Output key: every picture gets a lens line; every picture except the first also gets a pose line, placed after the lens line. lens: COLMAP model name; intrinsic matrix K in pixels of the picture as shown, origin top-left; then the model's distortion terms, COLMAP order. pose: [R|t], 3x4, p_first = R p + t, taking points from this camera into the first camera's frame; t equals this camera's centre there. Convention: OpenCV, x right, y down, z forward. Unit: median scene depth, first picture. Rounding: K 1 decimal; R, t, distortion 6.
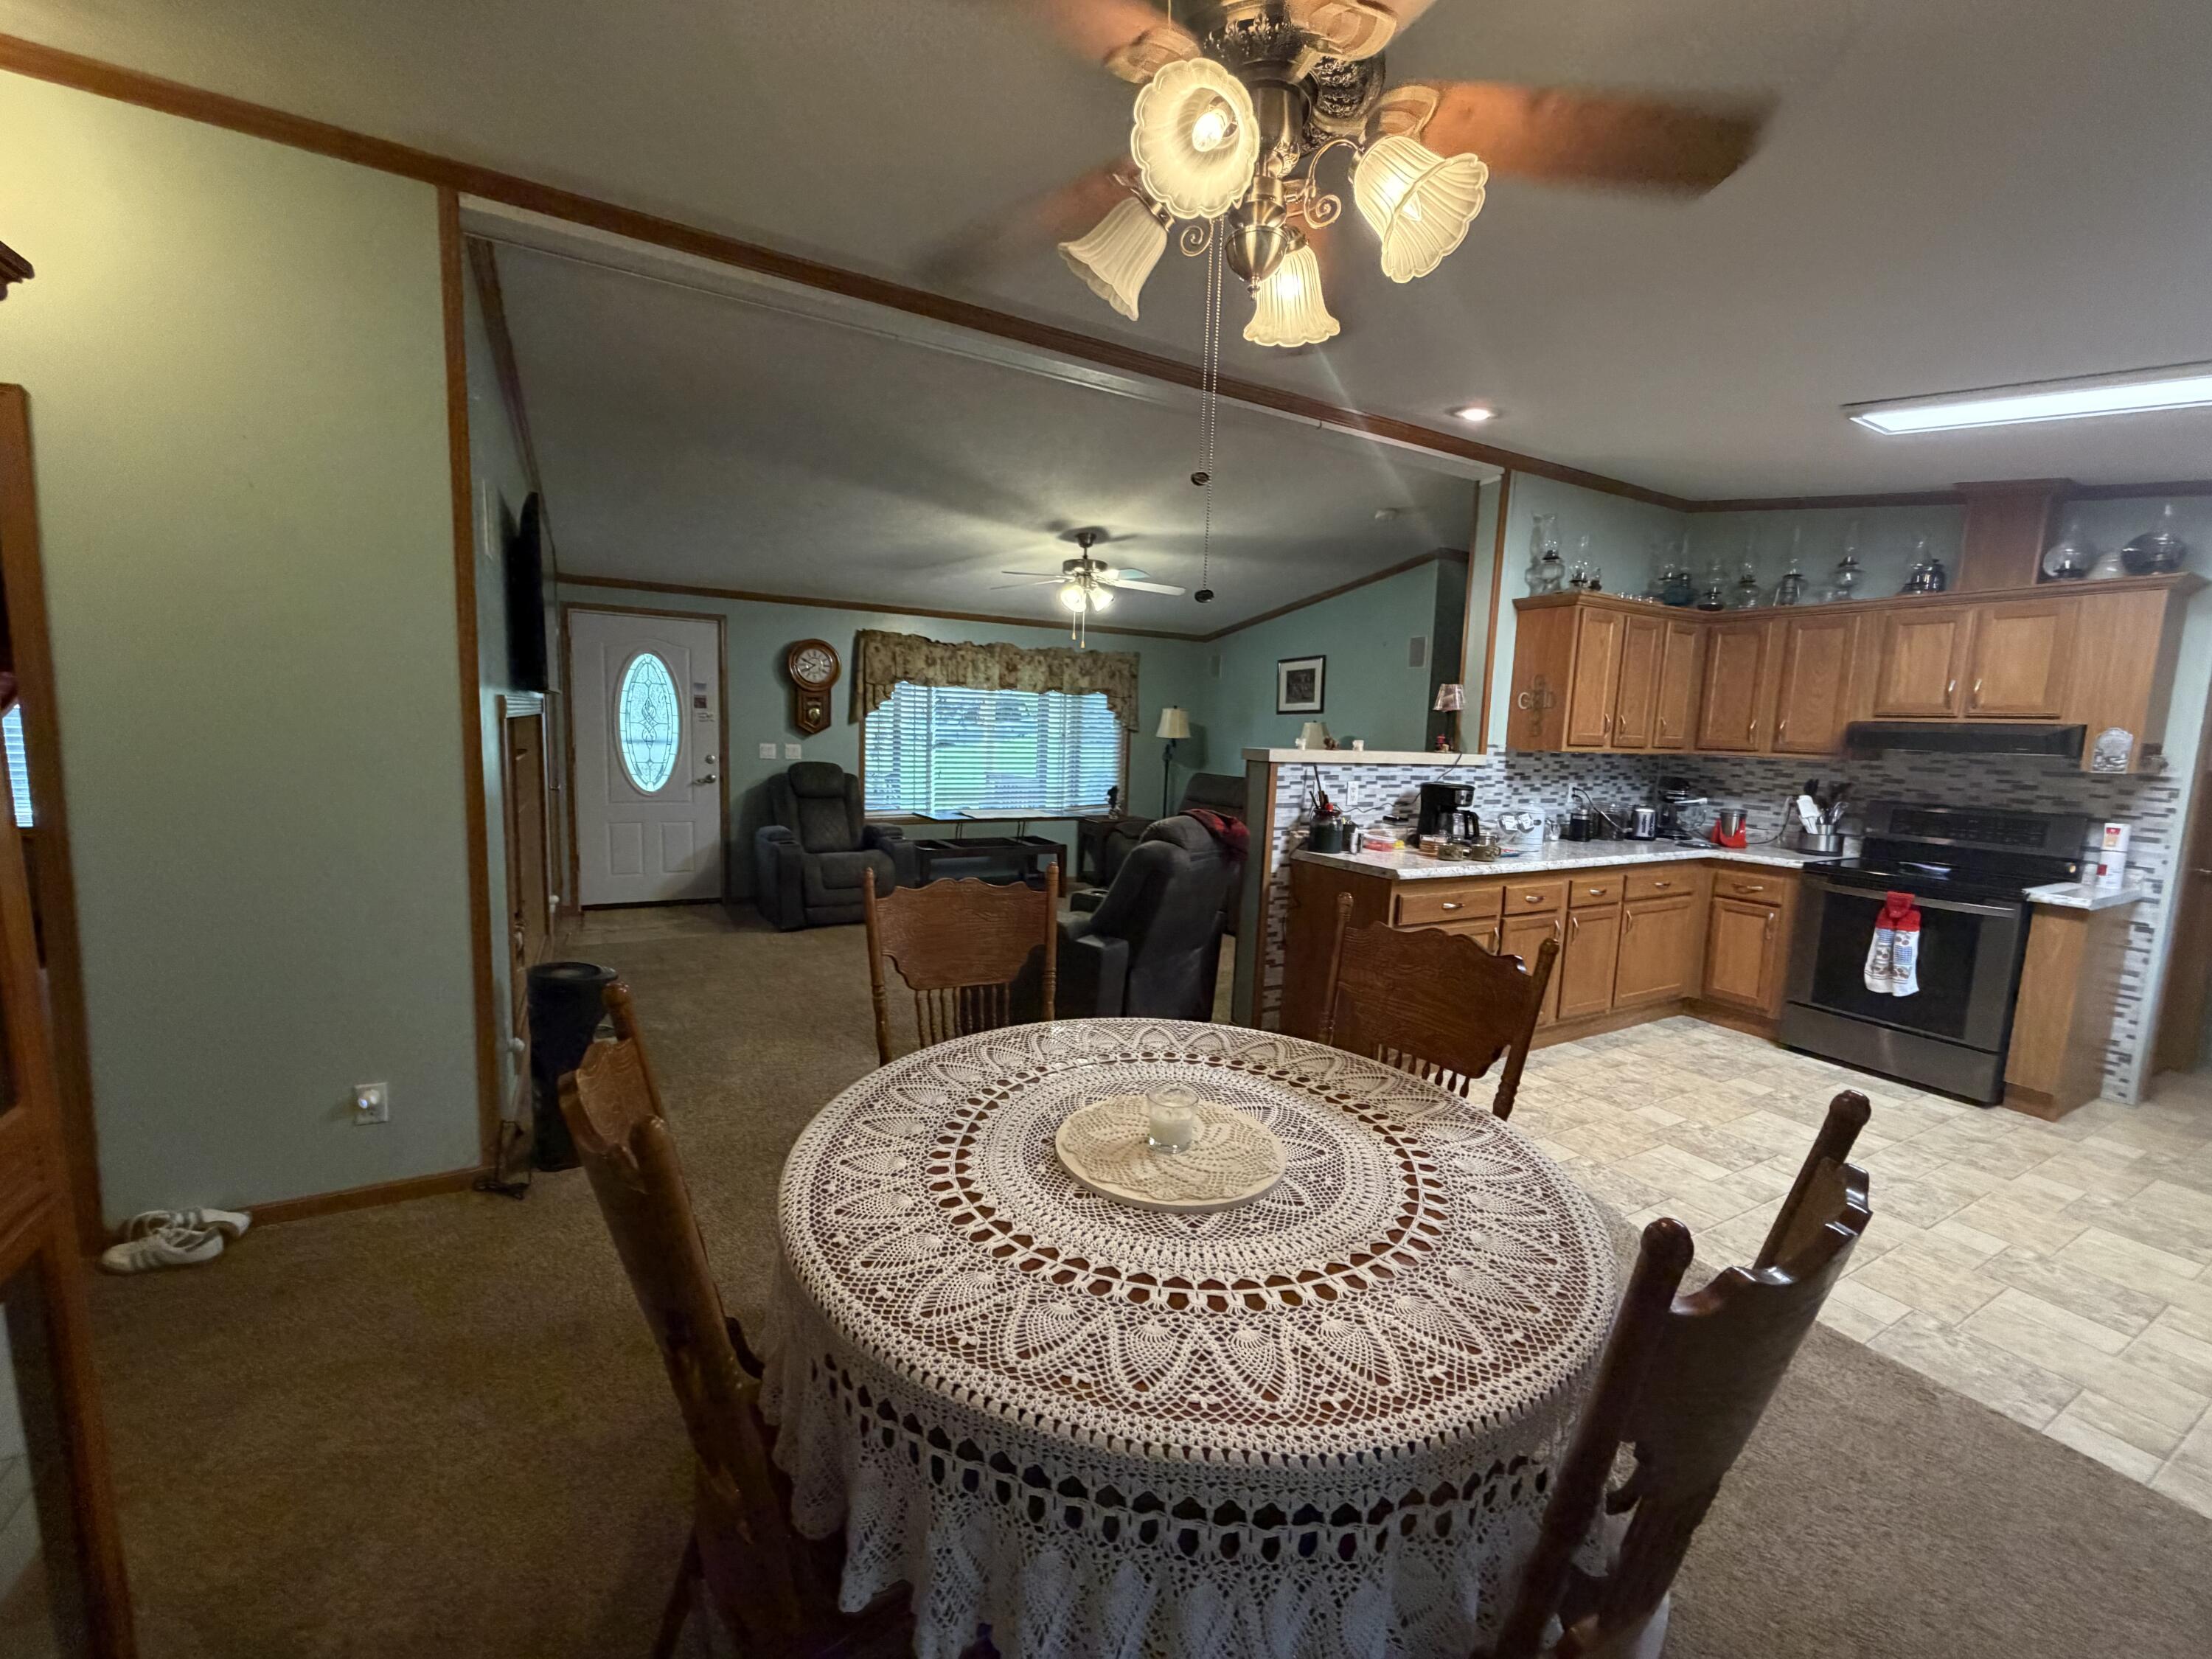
lens RADIAL K [[882.0, 0, 1101.0], [0, 882.0, 830.3], [0, 0, 1]] dist [-0.001012, 0.000187]
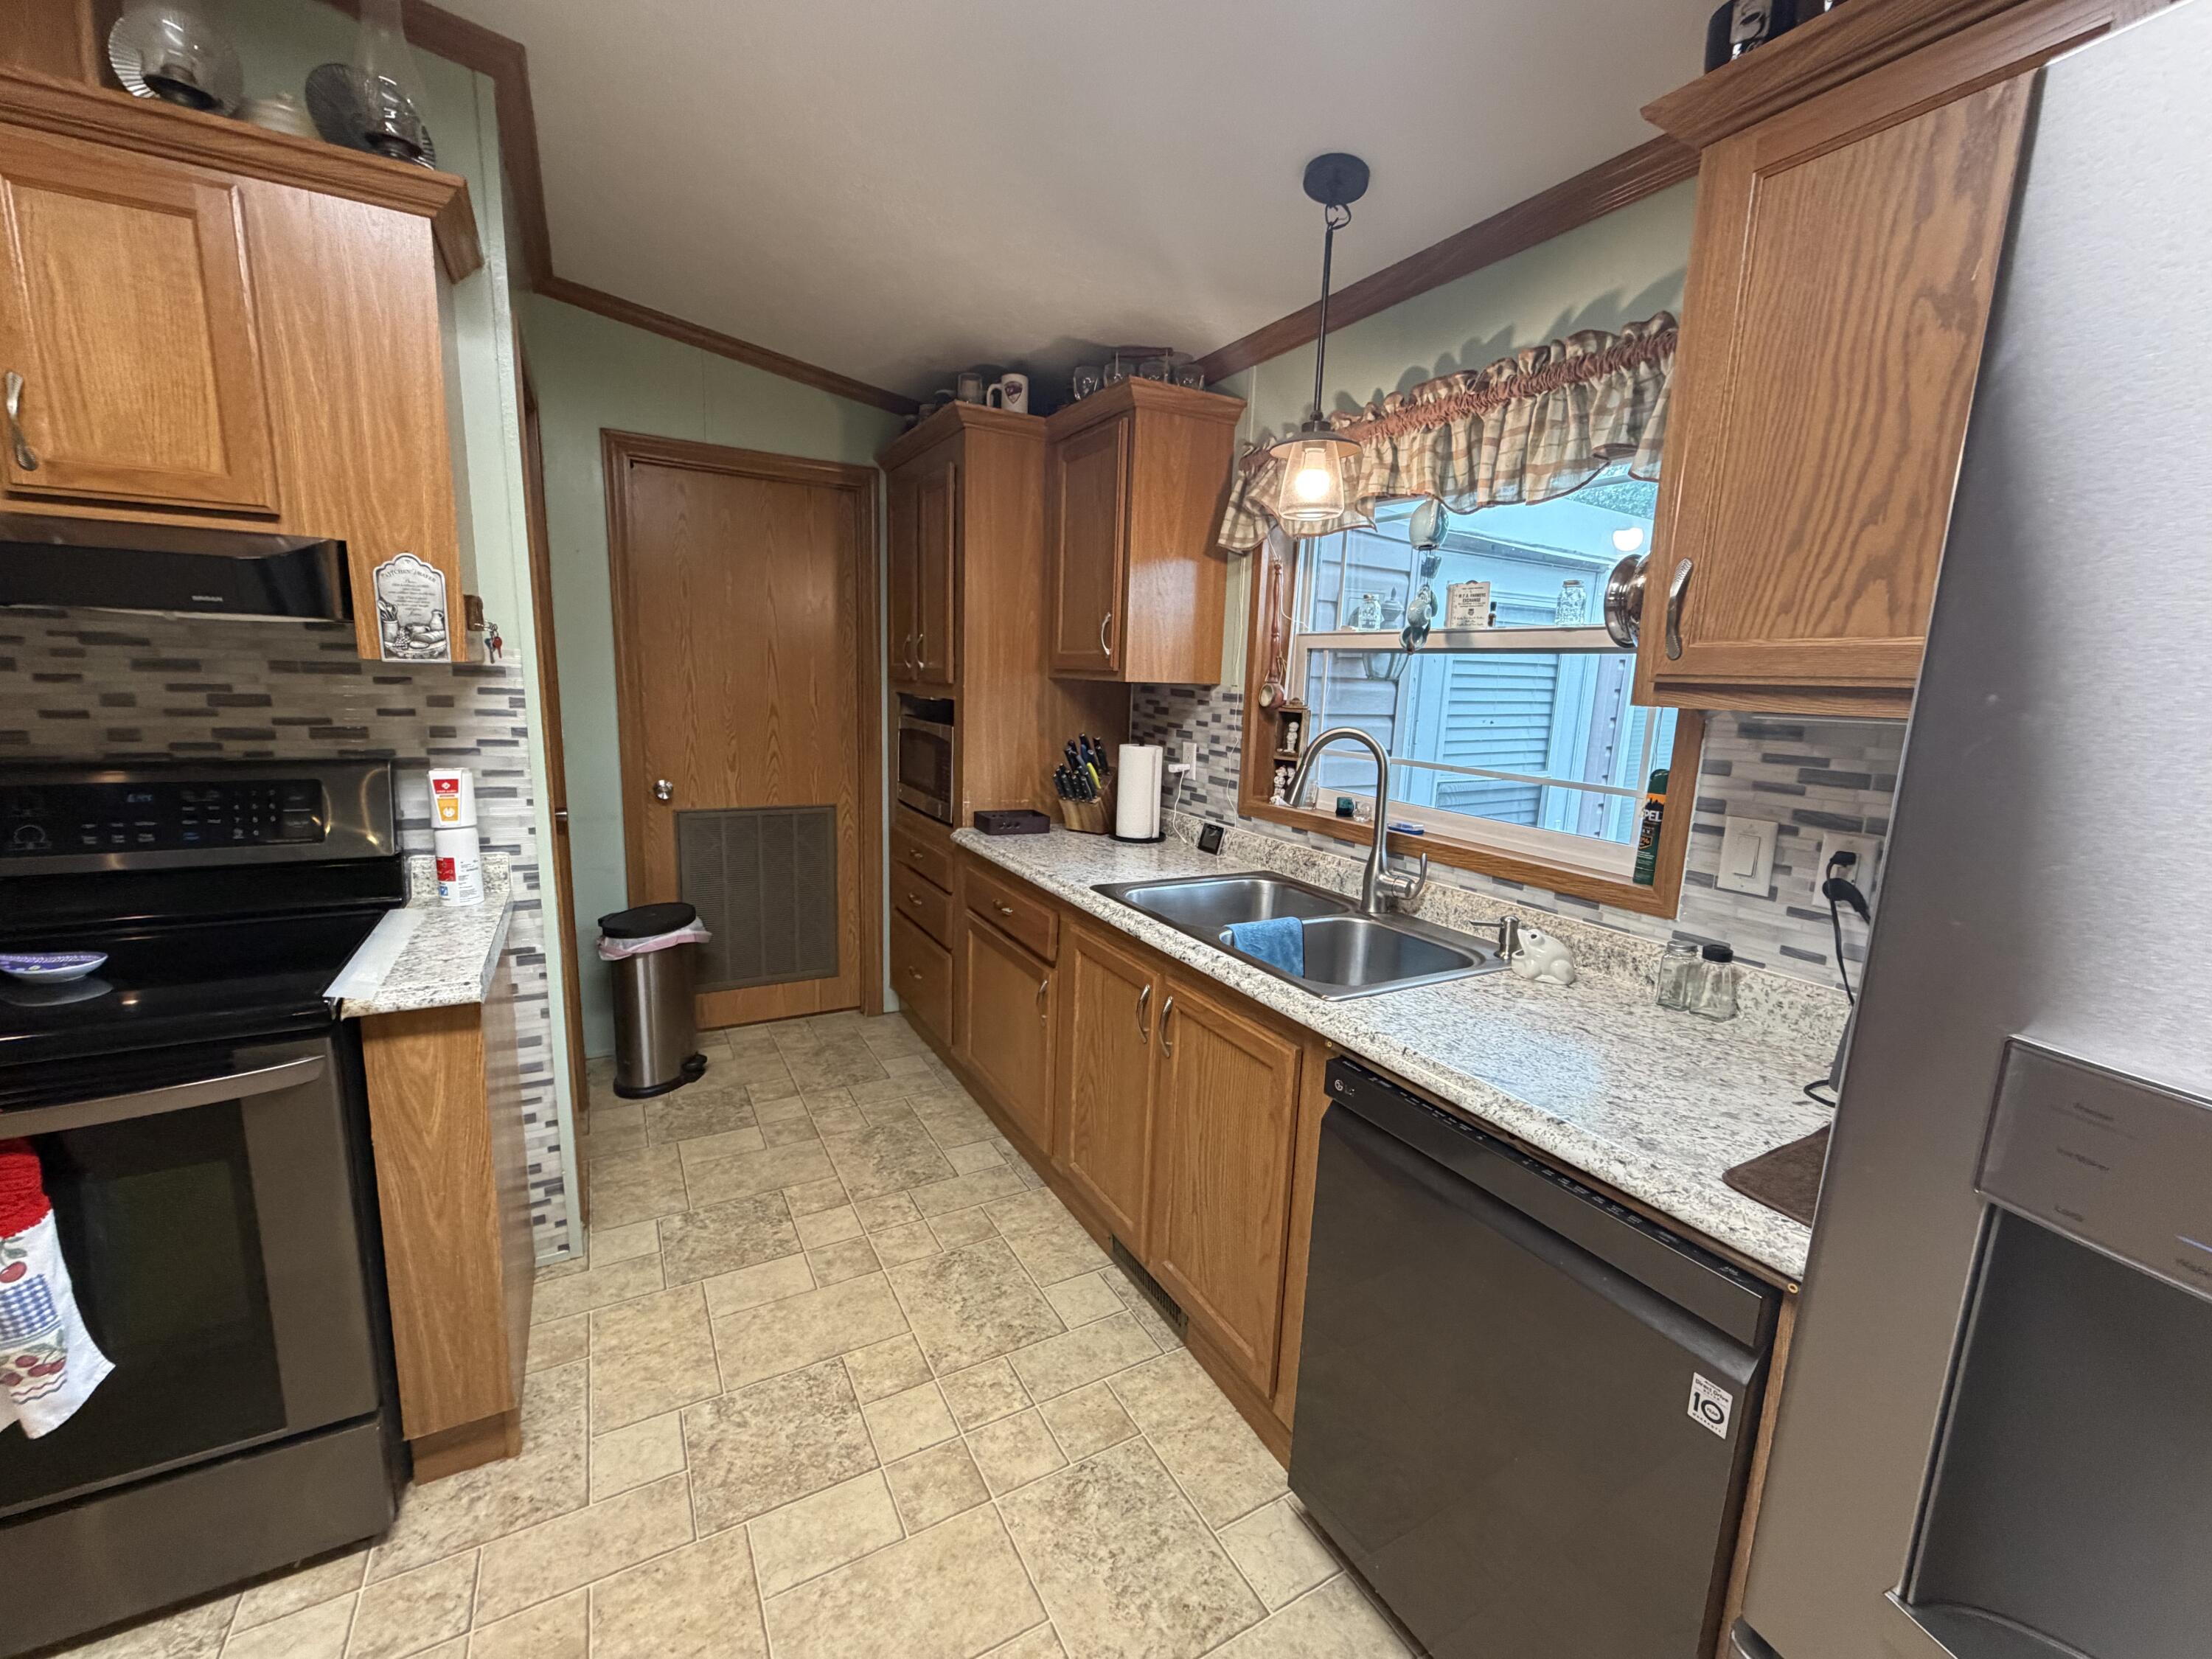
lens RADIAL K [[905.2, 0, 1106.4], [0, 905.2, 830.7], [0, 0, 1]] dist [0.000601, -0.000278]
pose [[-0.004999, -0.208155, 0.978083, 0.570283], [0.087908, 0.974217, 0.207782, -0.038468], [-0.996116, 0.087020, 0.013428, 0.548838]]
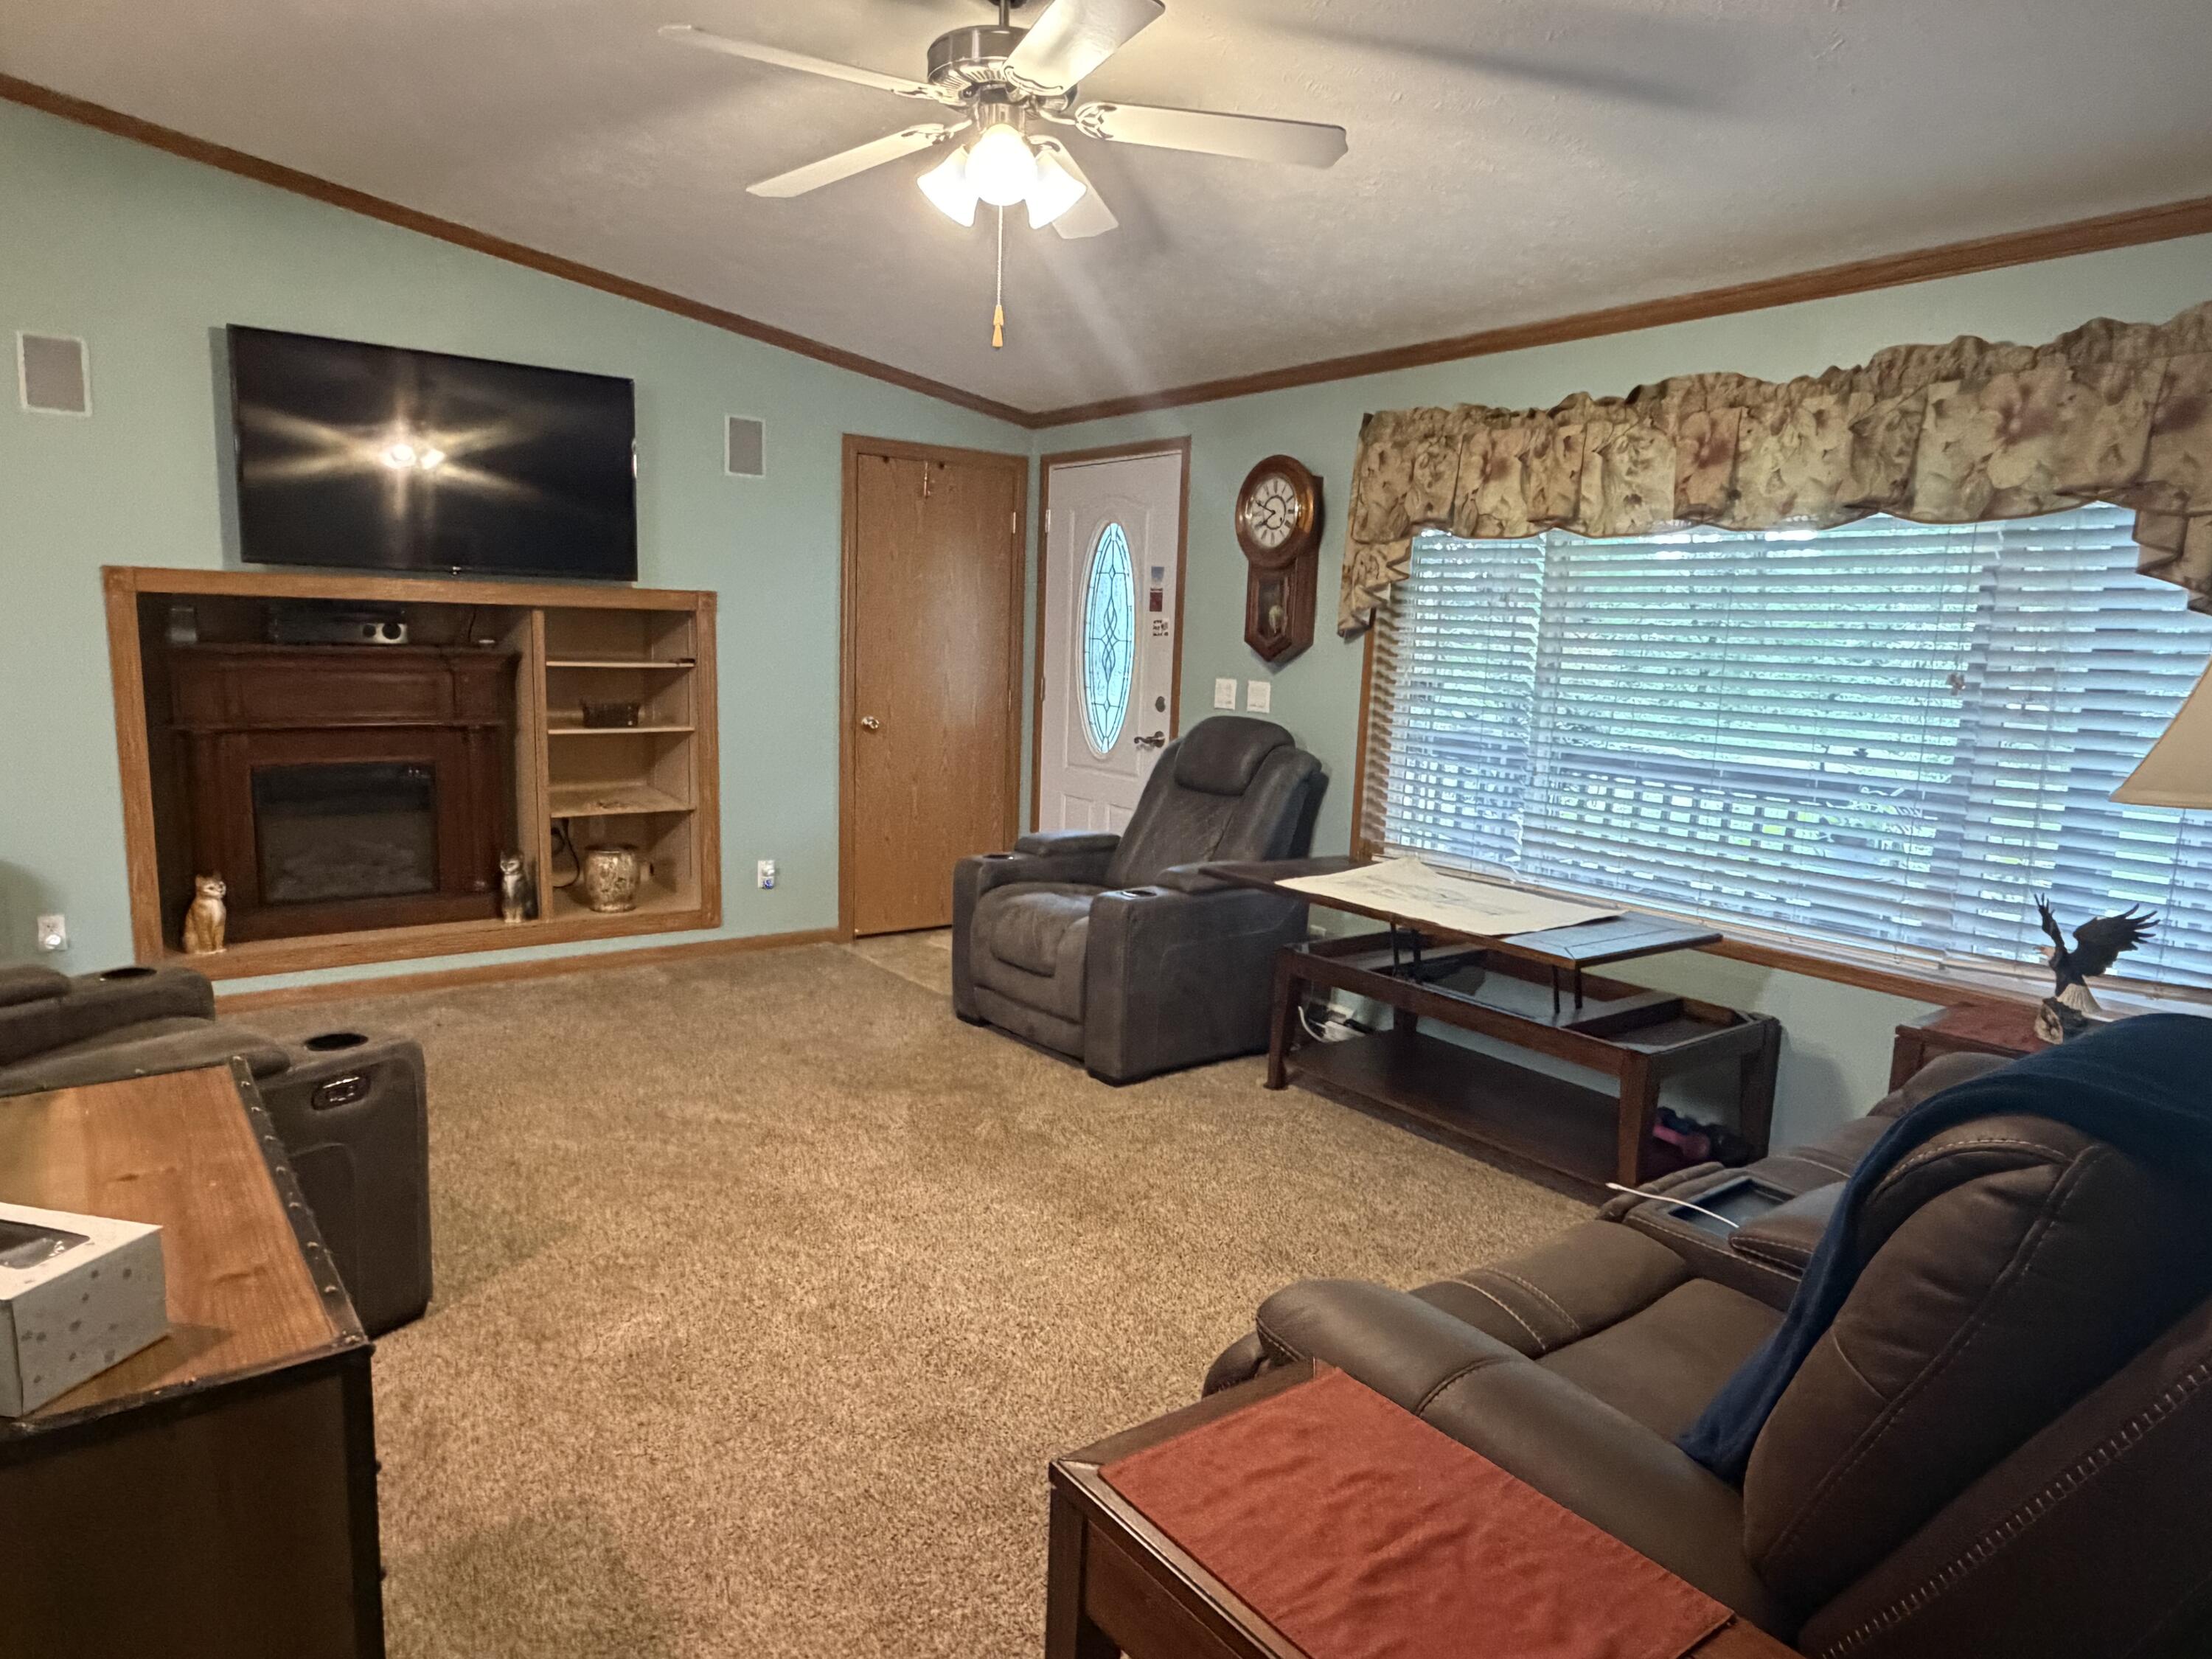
lens RADIAL K [[1360.5, 0, 1101.1], [0, 1360.5, 828.8], [0, 0, 1]] dist [-0.001324, -0.000737]
pose [[0.134387, 0.117386, -0.983952, 0.596296], [-0.147665, 0.984244, 0.097253, -0.120090], [0.979865, 0.132226, 0.149604, 1.259785]]
